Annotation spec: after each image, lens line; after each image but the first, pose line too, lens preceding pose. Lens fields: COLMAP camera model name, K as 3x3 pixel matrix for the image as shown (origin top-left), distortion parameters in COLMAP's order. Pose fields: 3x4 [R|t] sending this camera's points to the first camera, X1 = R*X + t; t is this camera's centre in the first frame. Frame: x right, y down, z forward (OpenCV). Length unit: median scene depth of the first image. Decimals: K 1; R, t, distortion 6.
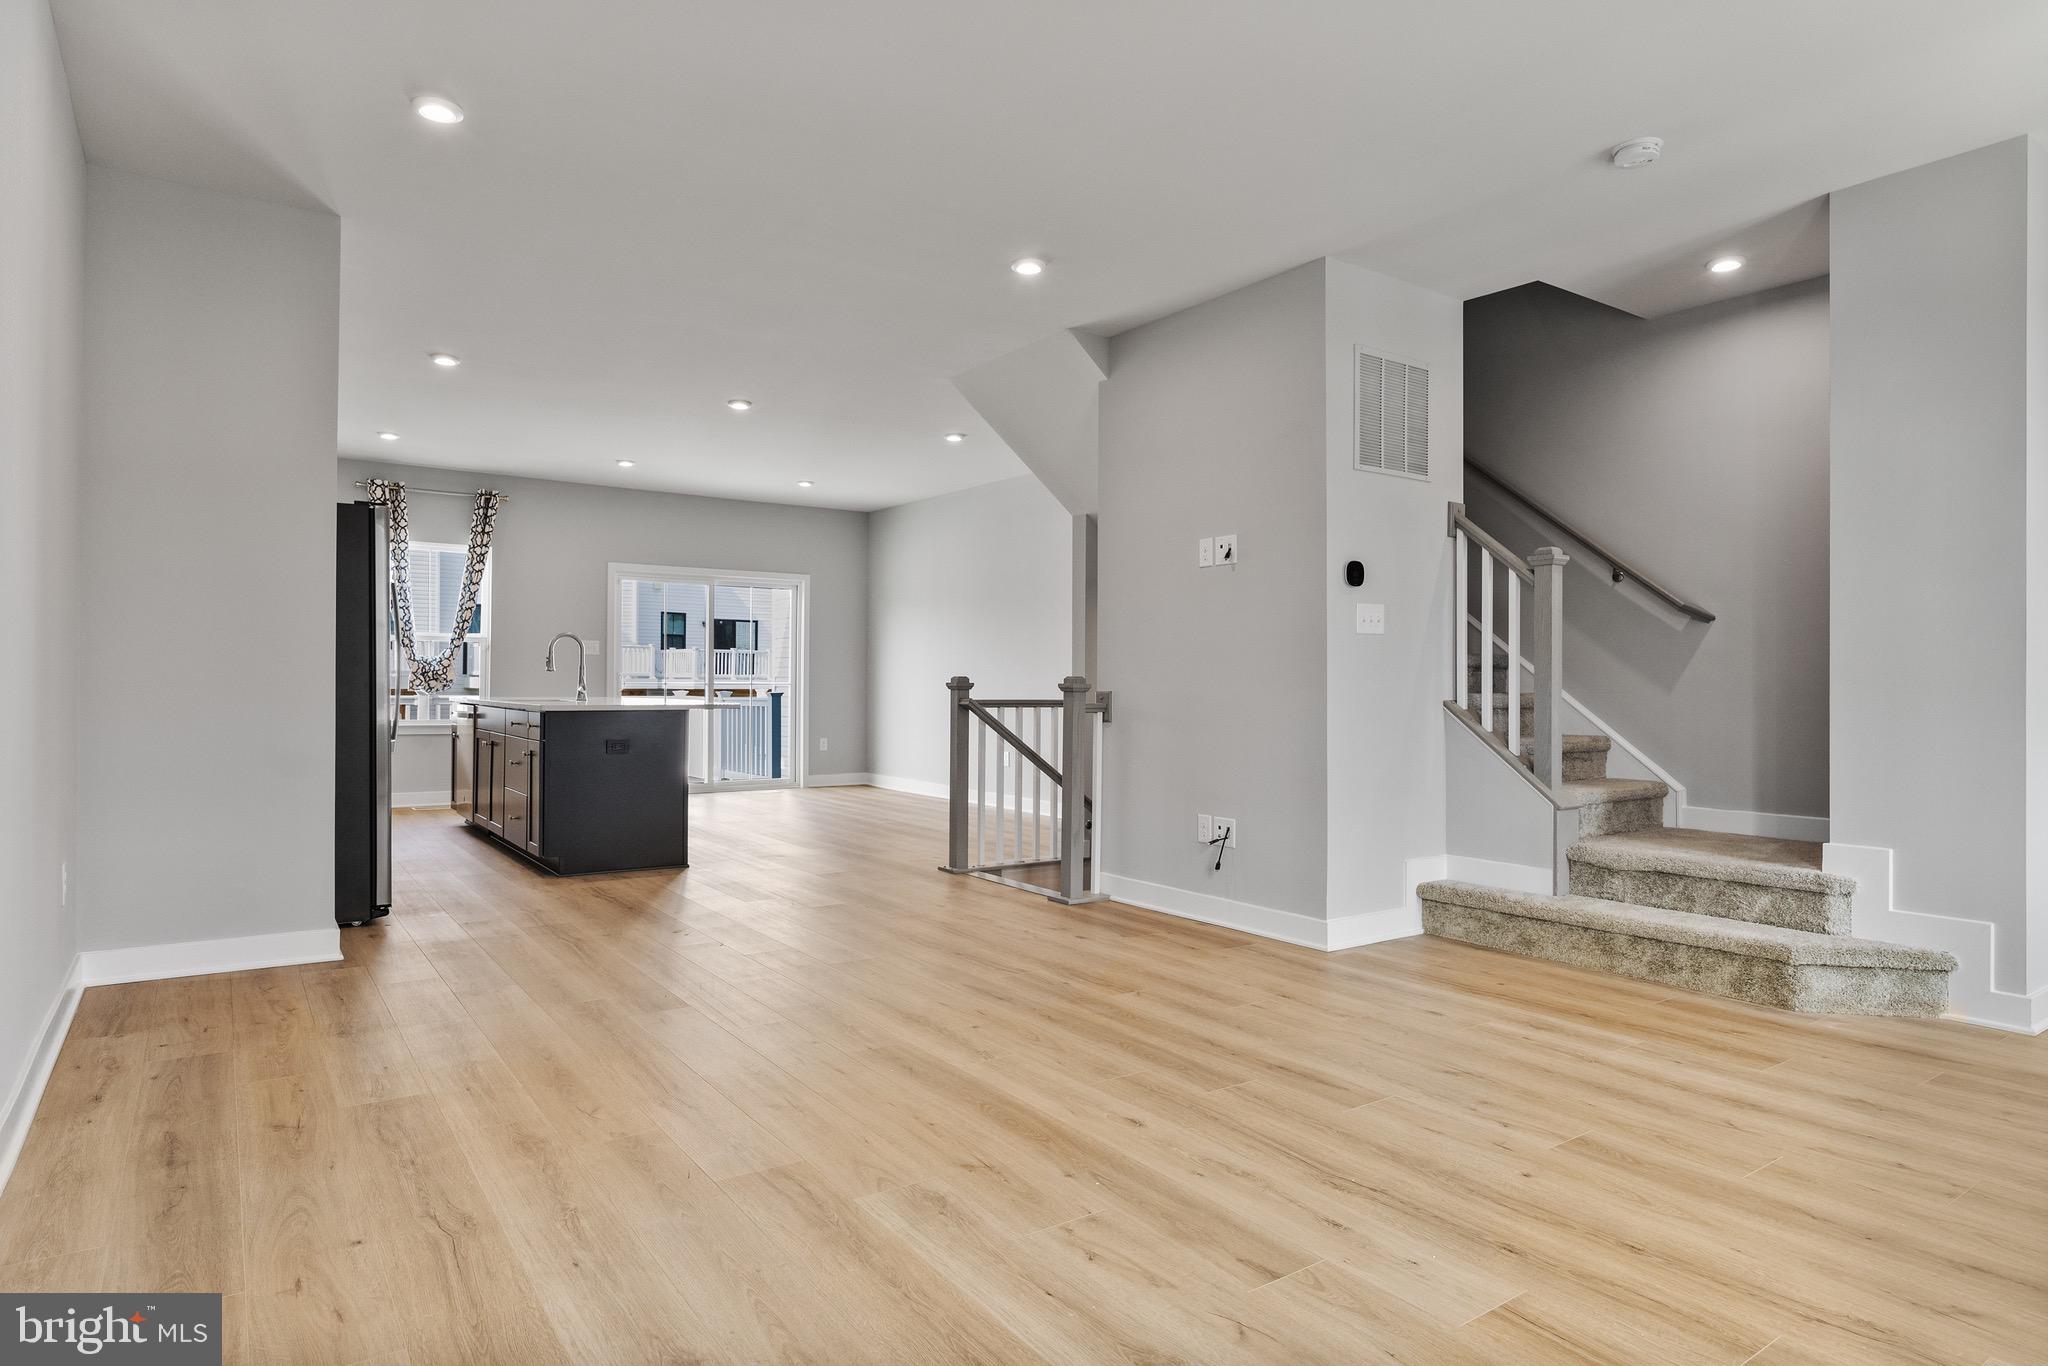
lens RADIAL K [[1143.0, 0, 1014.0], [0, 1143.0, 680.3], [0, 0, 1]] dist [-0.003701, -0.000614]
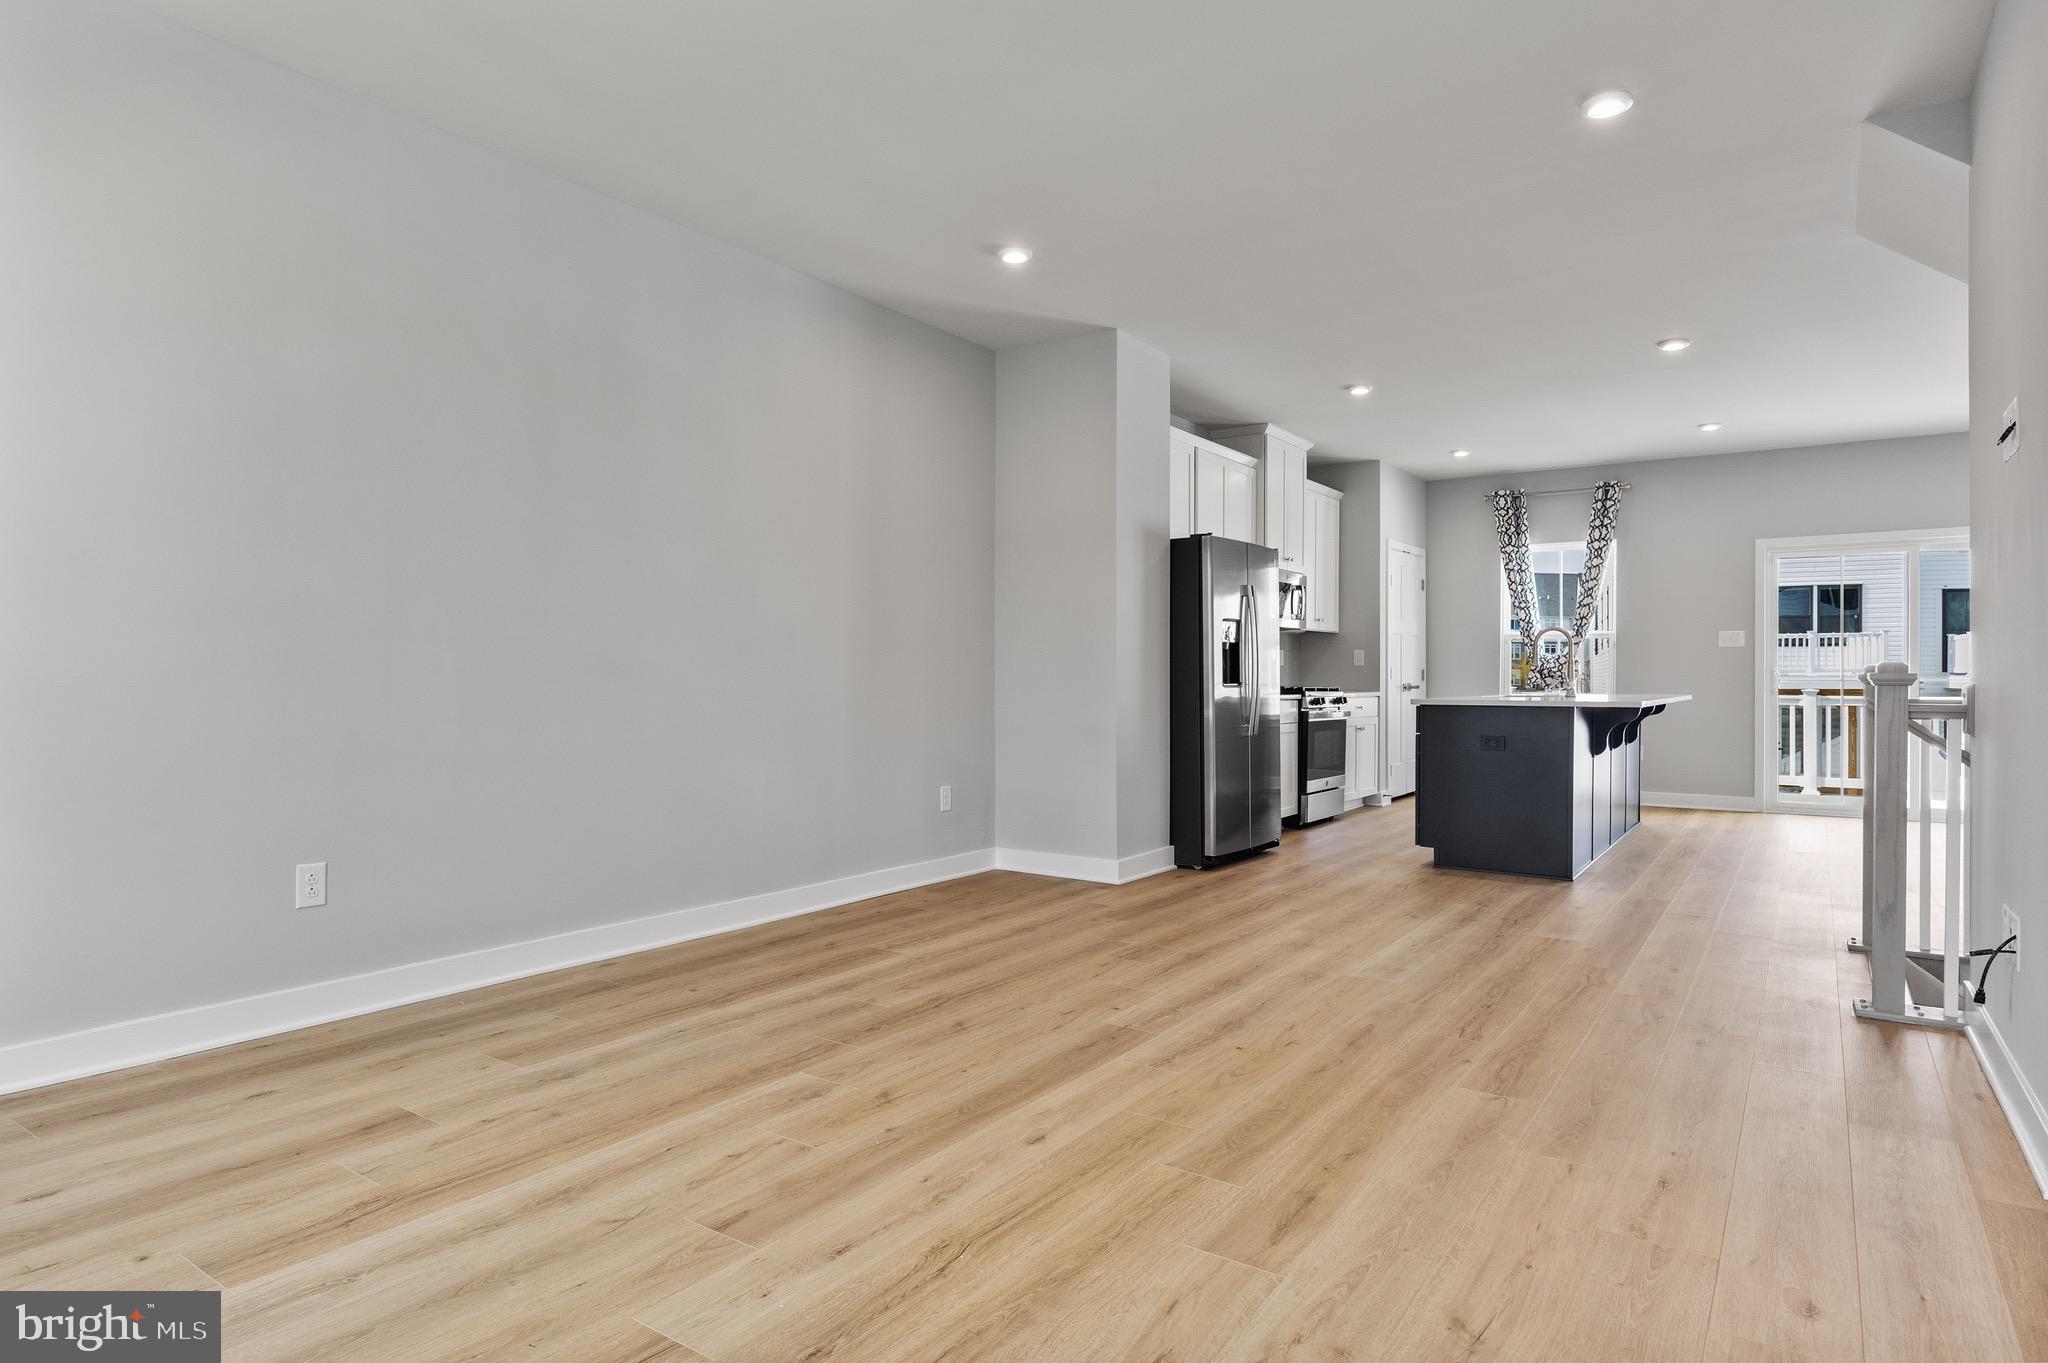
lens RADIAL K [[1143.0, 0, 1014.8], [0, 1143.0, 674.0], [0, 0, 1]] dist [-0.003701, -0.000614]
pose [[0.344596, -0.009111, -0.938707, 0.342853], [0.002662, 0.999958, -0.008728, 0.005811], [0.938747, 0.000509, 0.344606, 0.233551]]
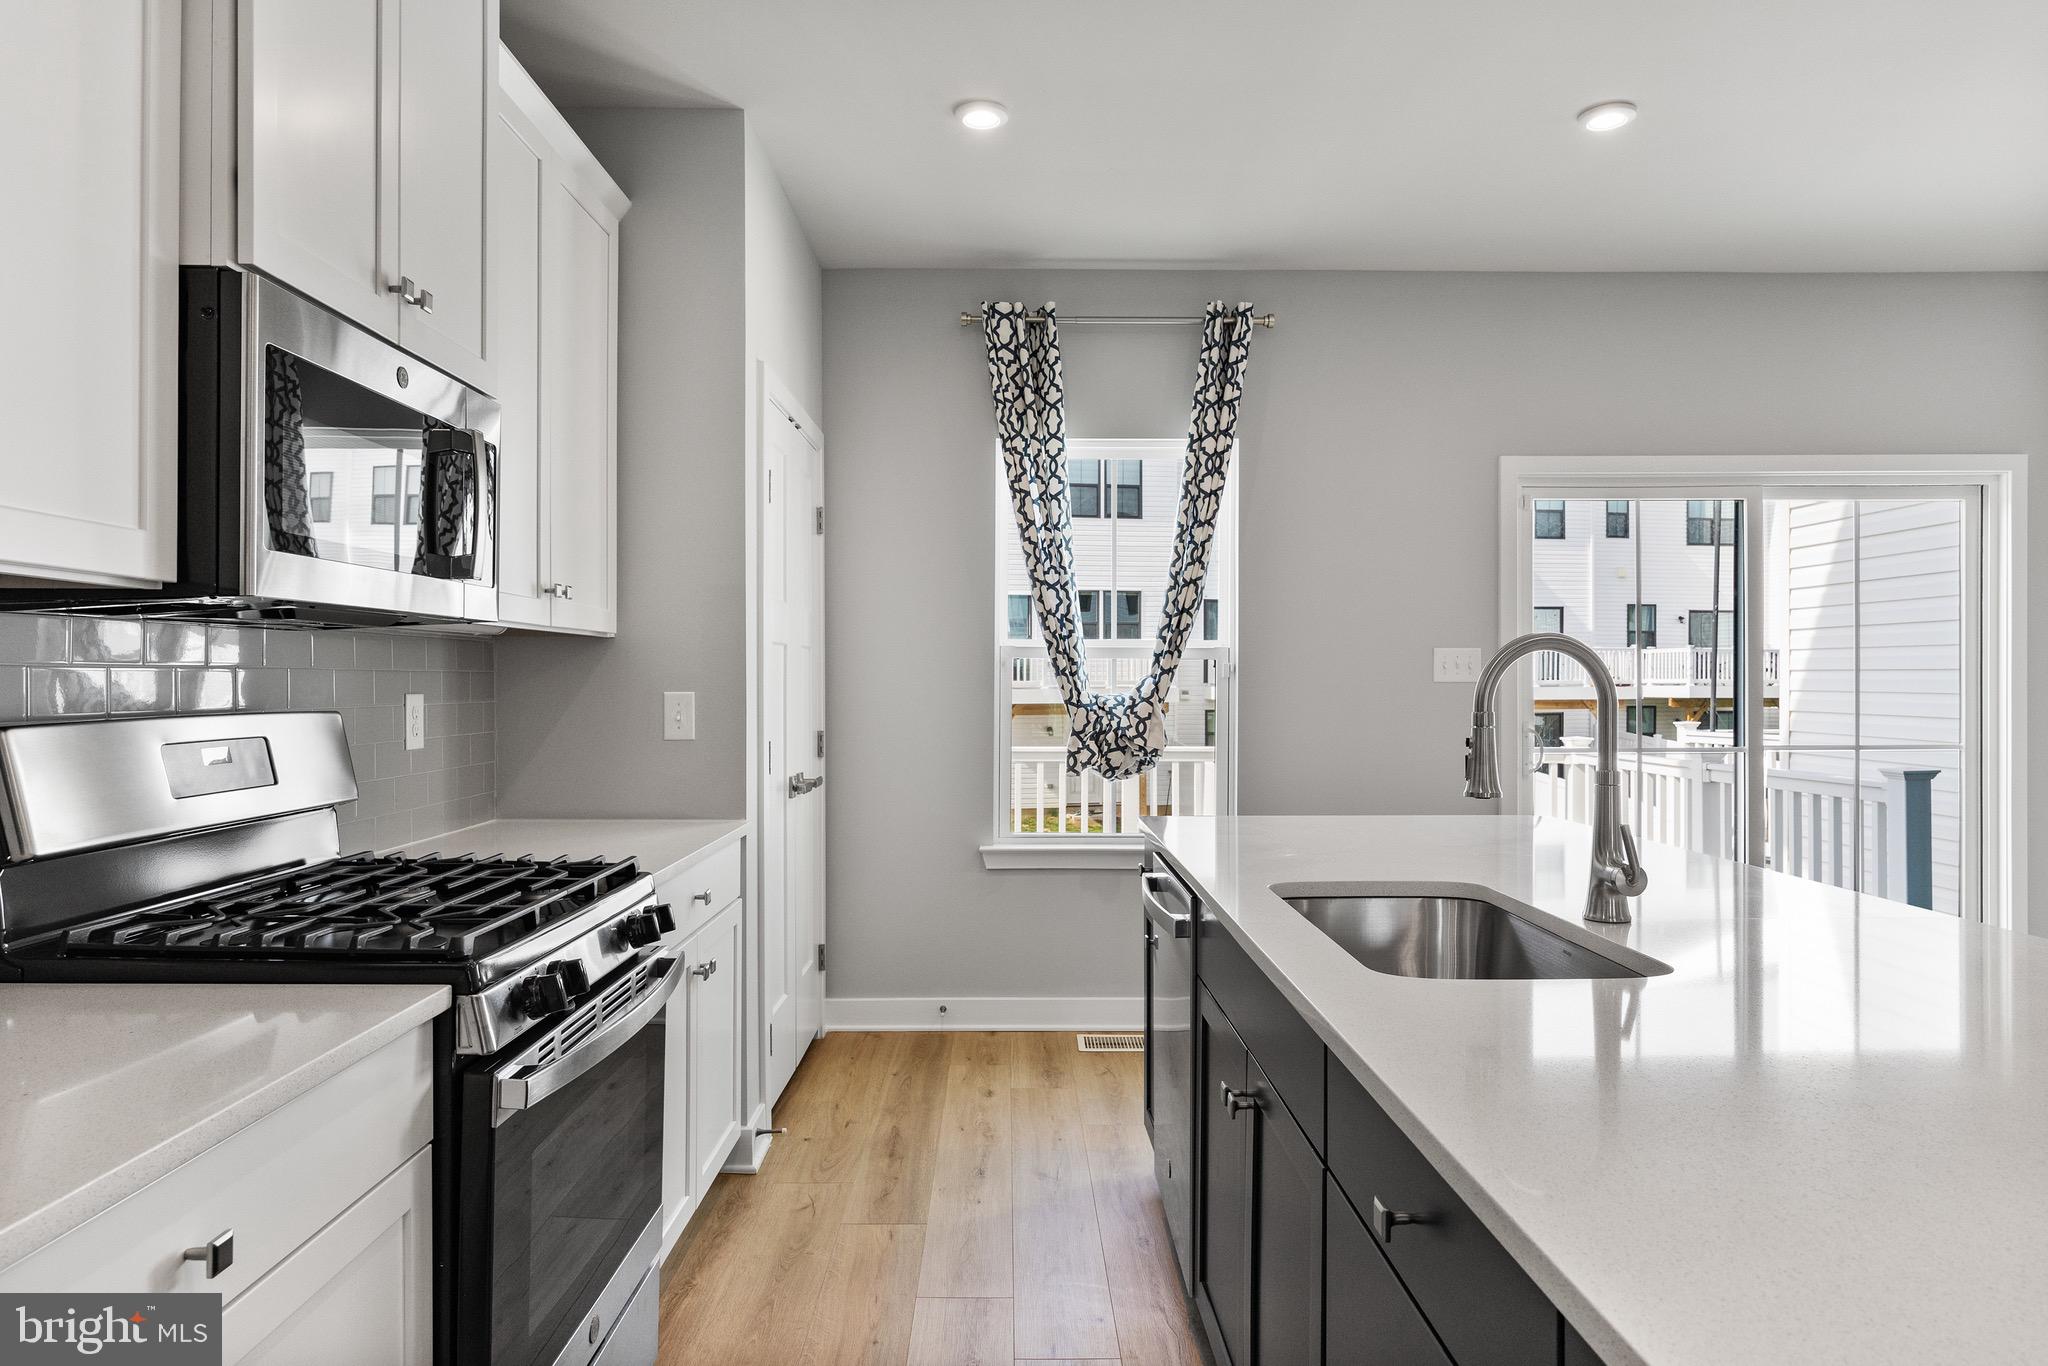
lens RADIAL K [[1269.3, 0, 1029.7], [0, 1269.3, 674.8], [0, 0, 1]] dist [0.007596, -0.001534]
pose [[0.827499, -0.012715, -0.561323, -0.316285], [0.009021, 0.999916, -0.009351, -0.029166], [0.561395, 0.002675, 0.827544, 0.694545]]
